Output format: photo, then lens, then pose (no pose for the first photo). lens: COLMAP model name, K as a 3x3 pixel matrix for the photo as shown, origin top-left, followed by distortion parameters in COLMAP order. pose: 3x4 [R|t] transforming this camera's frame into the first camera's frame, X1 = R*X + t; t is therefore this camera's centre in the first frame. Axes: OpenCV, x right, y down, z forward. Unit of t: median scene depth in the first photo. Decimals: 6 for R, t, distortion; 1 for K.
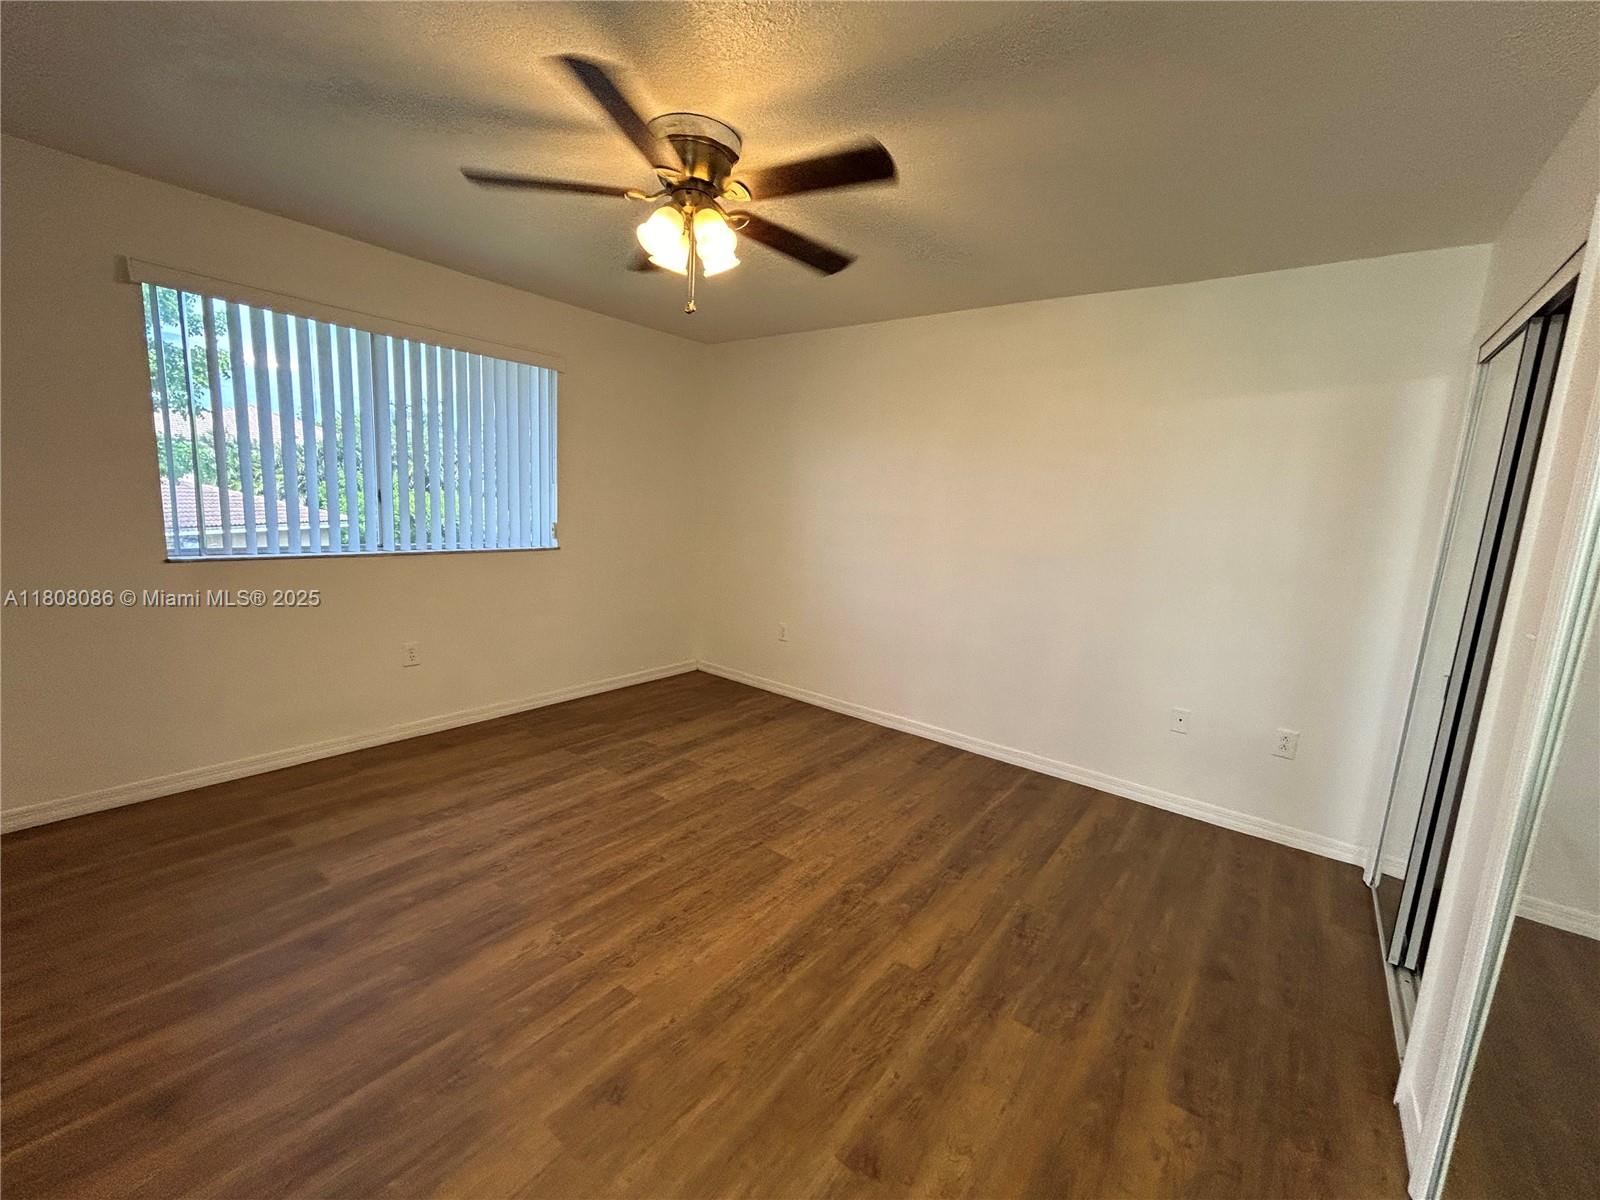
lens RADIAL K [[651.3, 0, 797.9], [0, 651.3, 597.5], [0, 0, 1]] dist [-0.000535, 0.001297]
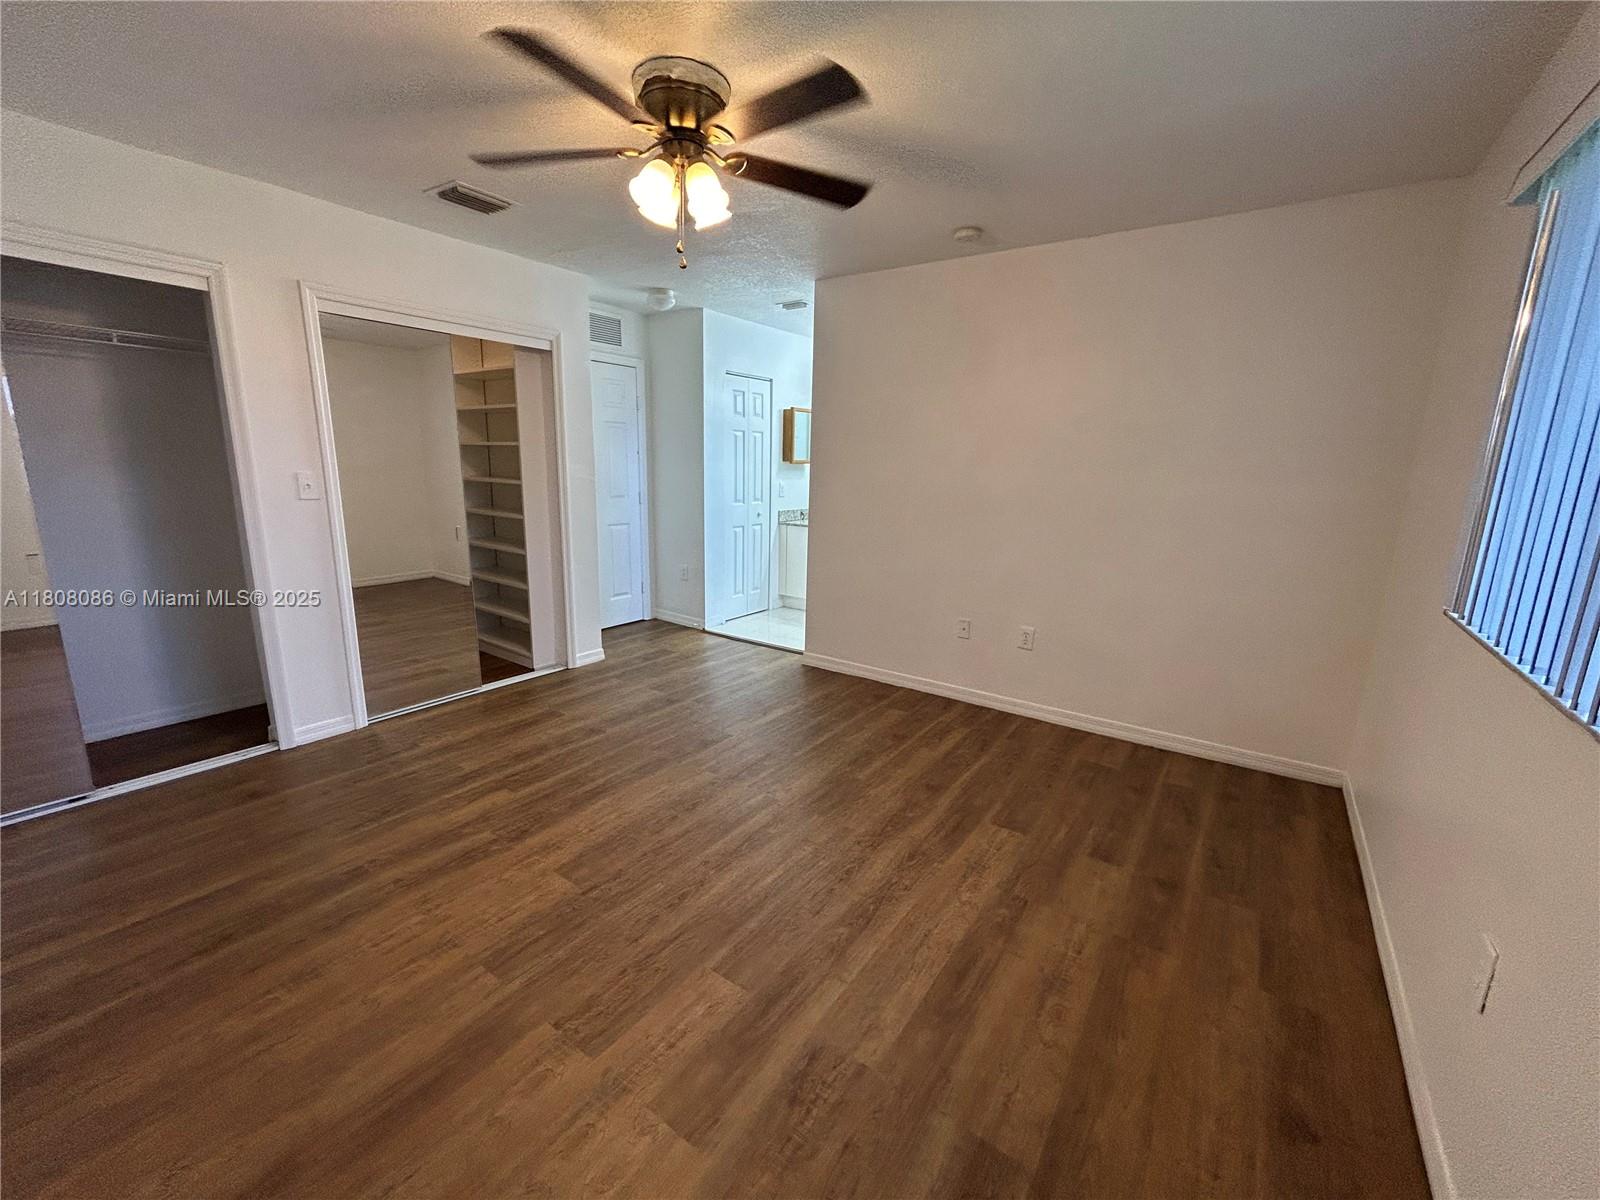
lens RADIAL K [[651.3, 0, 799.0], [0, 651.3, 599.5], [0, 0, 1]] dist [-0.000535, 0.001297]
pose [[-0.995807, -0.067635, -0.061598, -0.254735], [-0.085242, 0.930430, 0.356419, -0.268965], [0.033206, 0.360175, -0.932293, 1.695062]]
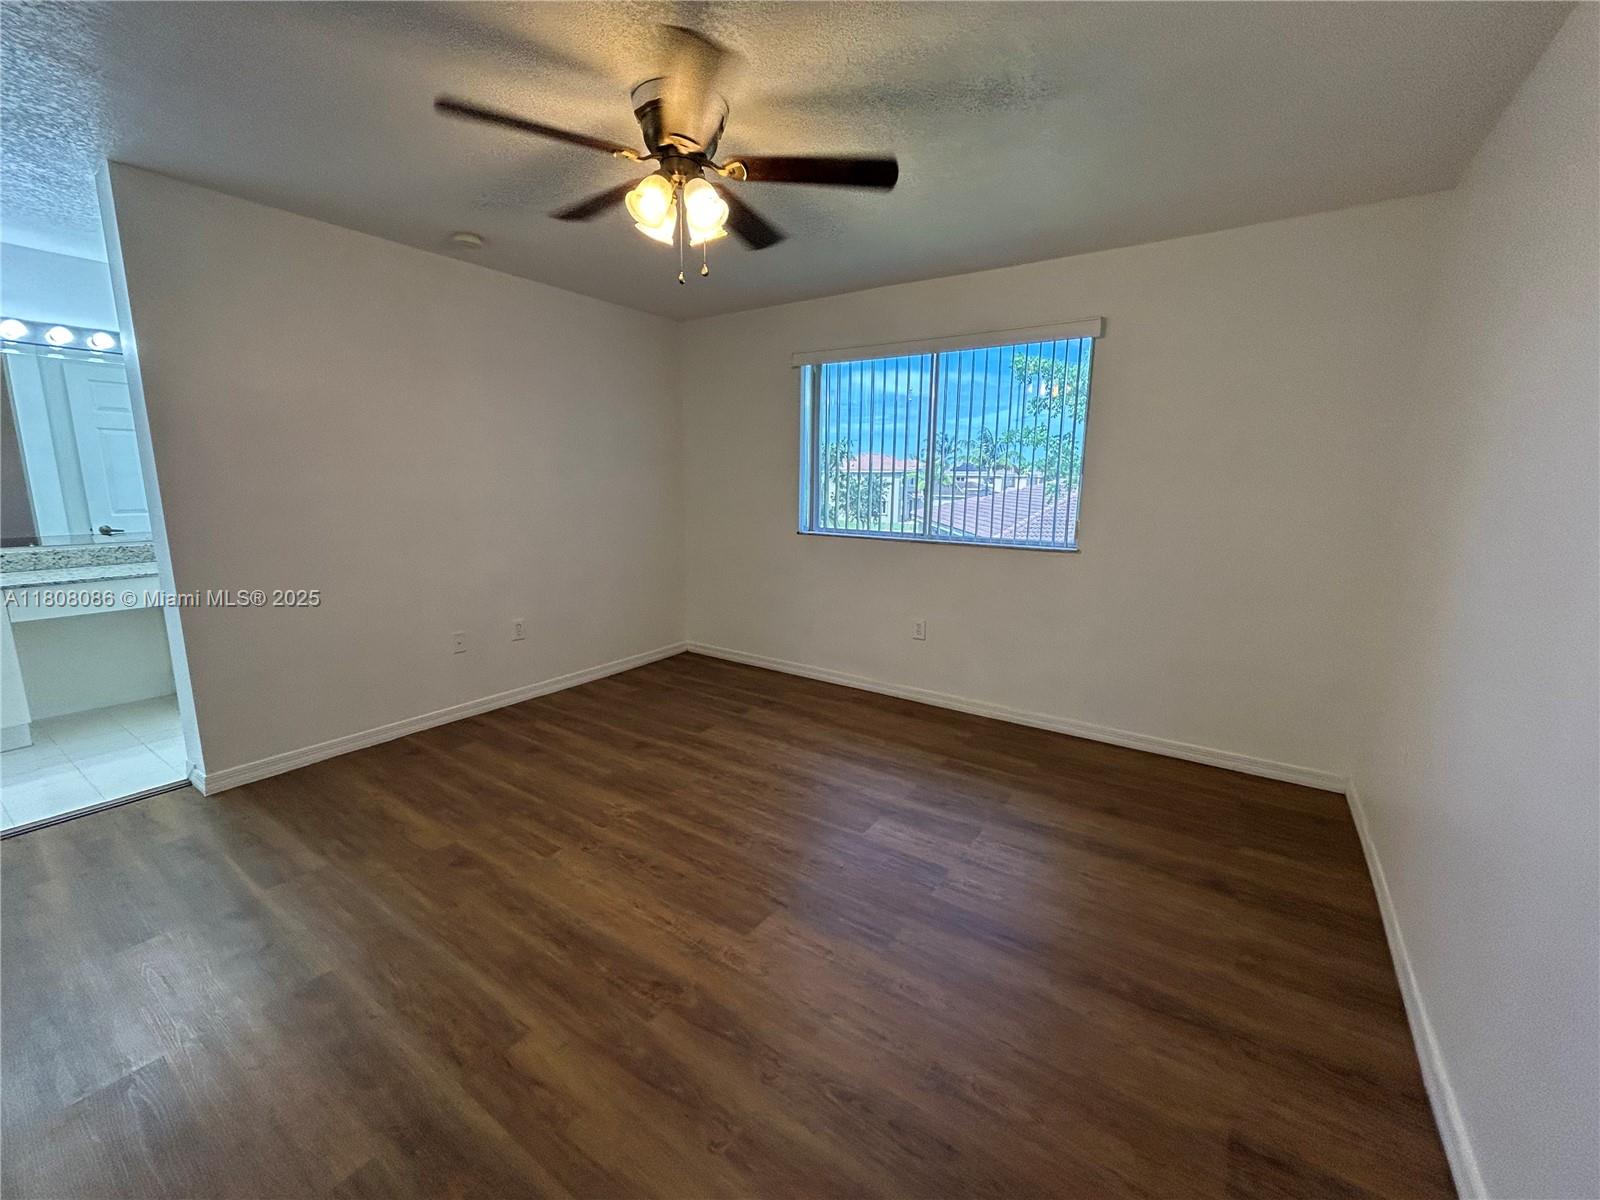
lens RADIAL K [[651.3, 0, 797.9], [0, 651.3, 595.9], [0, 0, 1]] dist [-0.000535, 0.001297]
pose [[0.059881, 0.122134, -0.990706, 0.716180], [-0.164353, 0.980148, 0.110899, -0.085837], [0.984582, 0.156184, 0.078765, 0.939754]]
